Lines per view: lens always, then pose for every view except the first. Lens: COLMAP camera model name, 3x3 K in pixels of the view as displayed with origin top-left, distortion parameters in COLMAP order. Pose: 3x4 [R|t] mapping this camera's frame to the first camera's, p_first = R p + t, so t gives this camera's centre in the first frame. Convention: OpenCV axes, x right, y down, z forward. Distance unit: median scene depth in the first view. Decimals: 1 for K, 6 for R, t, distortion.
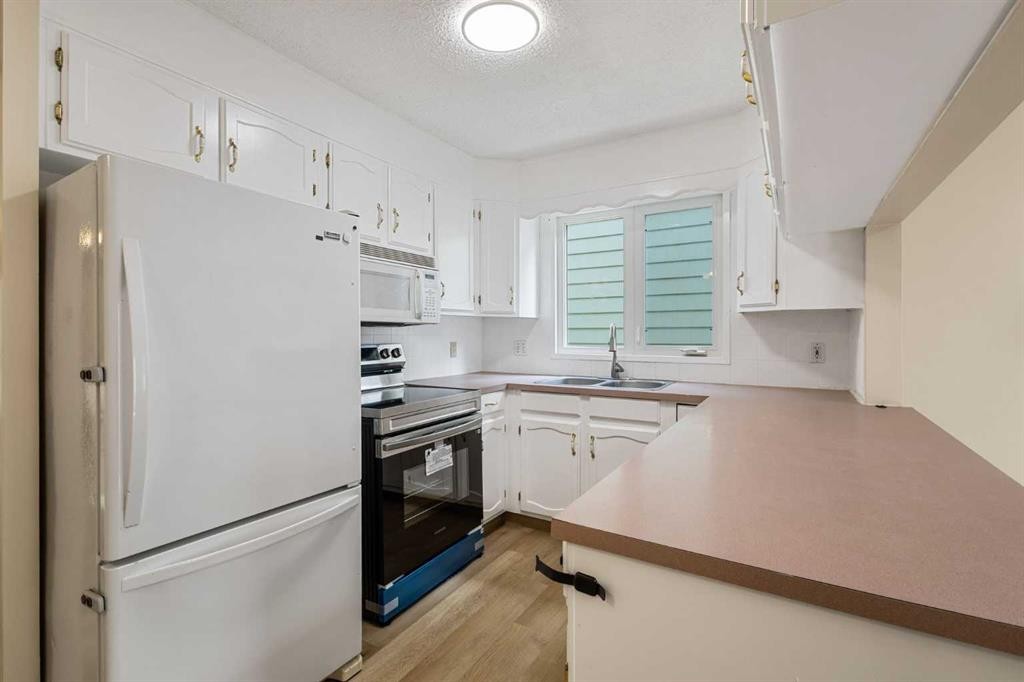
lens RADIAL K [[479.9, 0, 511.3], [0, 479.9, 334.1], [0, 0, 1]] dist [0.015913, -0.004589]
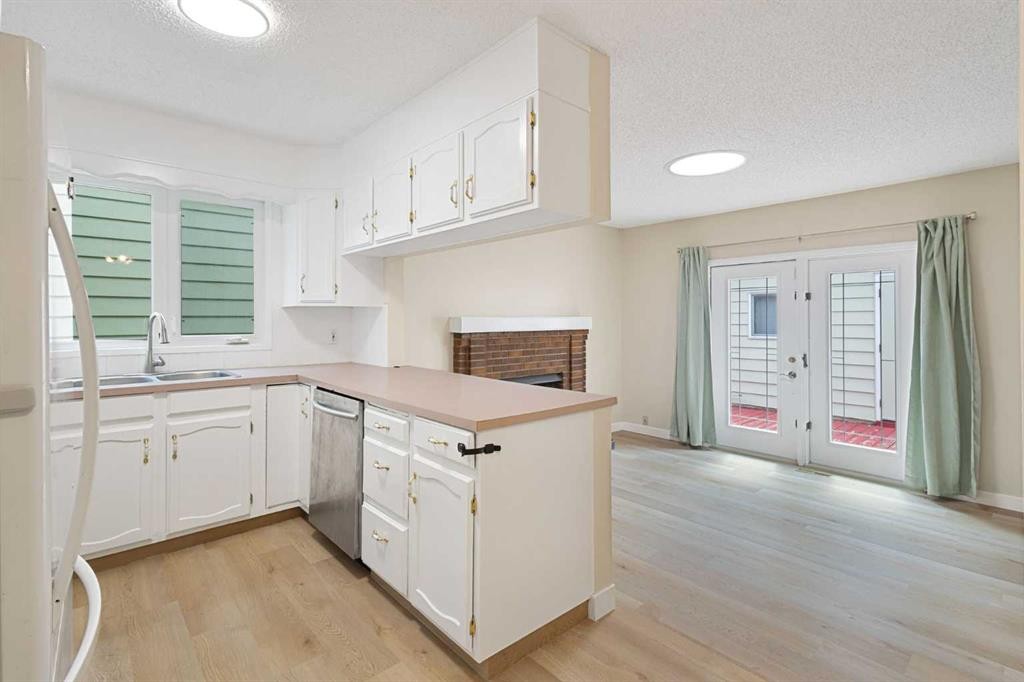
lens RADIAL K [[479.9, 0, 514.8], [0, 479.9, 319.3], [0, 0, 1]] dist [0.015913, -0.004589]
pose [[0.291524, 0.003471, 0.956557, -0.521858], [0.006542, 0.999963, -0.005622, -0.000616], [-0.956541, 0.007897, 0.291491, 0.098296]]
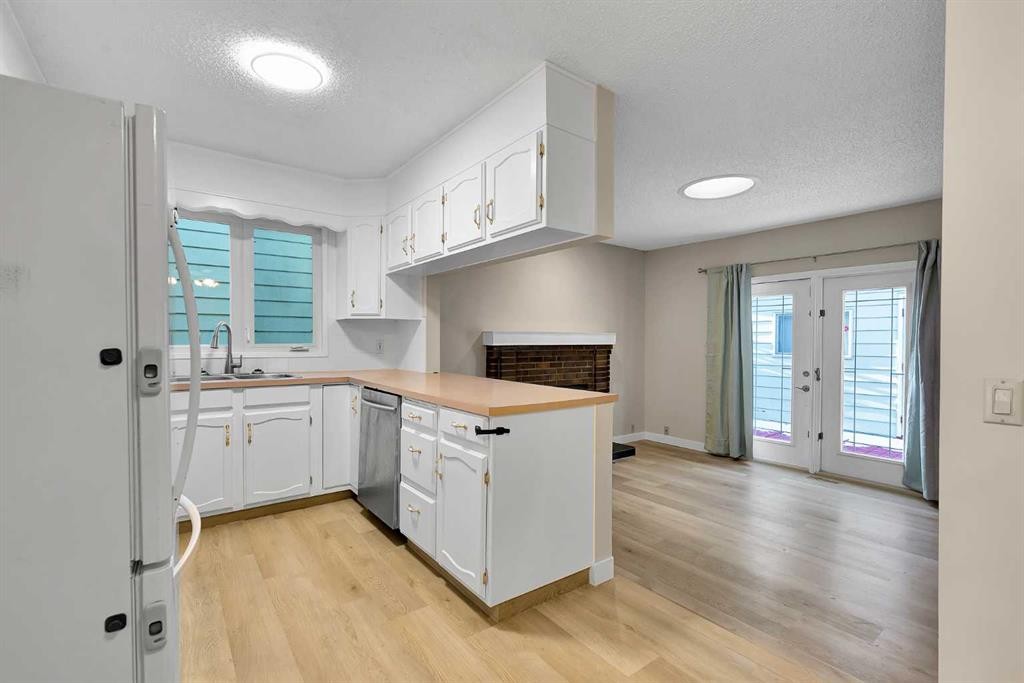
lens RADIAL K [[458.4, 0, 518.5], [0, 458.4, 349.7], [0, 0, 1]] dist [-0.002492, -0.000366]
pose [[0.365967, -0.011753, 0.930554, -0.577371], [0.000168, 0.999921, 0.012563, 0.028755], [-0.930628, -0.004441, 0.365940, 0.031202]]
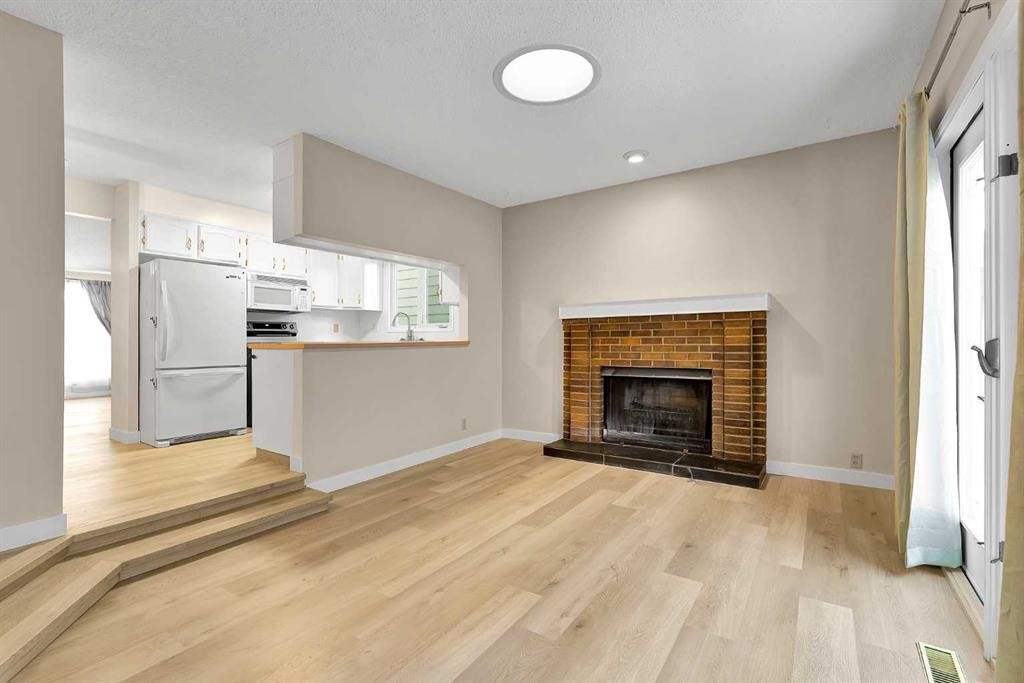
lens RADIAL K [[458.4, 0, 509.5], [0, 458.4, 344.4], [0, 0, 1]] dist [-0.002492, -0.000366]
pose [[0.998003, -0.003825, -0.063046, 0.861743], [0.003870, 0.999992, 0.000582, 0.124916], [0.063044, -0.000825, 0.998010, -0.964167]]
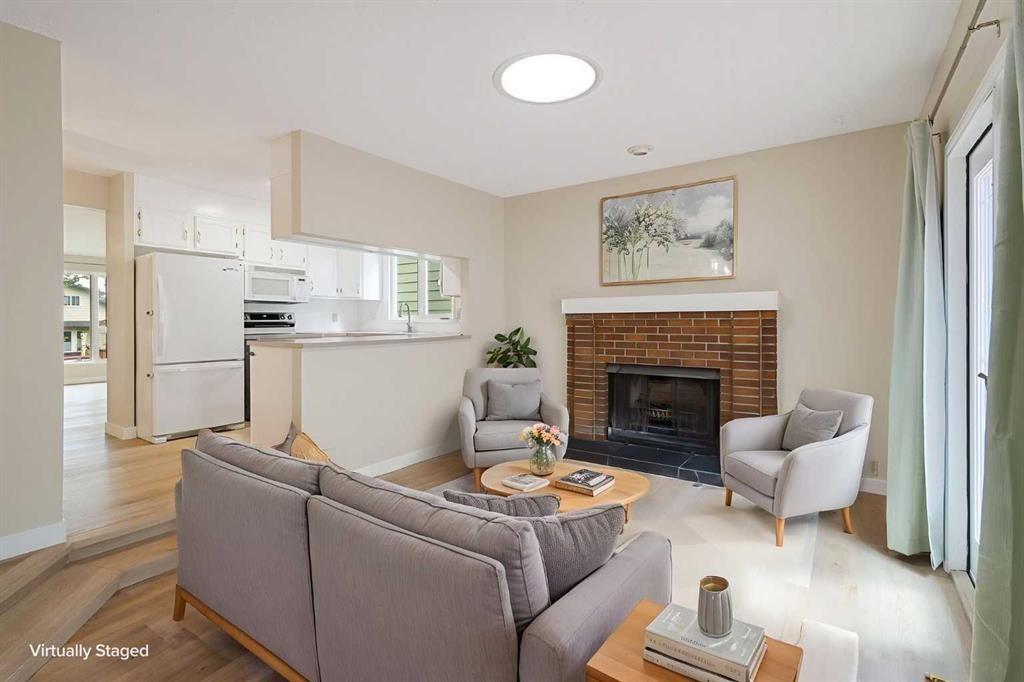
lens RADIAL K [[479.9, 0, 505.2], [0, 479.9, 326.9], [0, 0, 1]] dist [0.015913, -0.004589]
pose [[0.996401, -0.000158, -0.084765, 0.878926], [0.000849, 0.999967, 0.008107, 0.067321], [0.084761, -0.008150, 0.996368, -0.999895]]
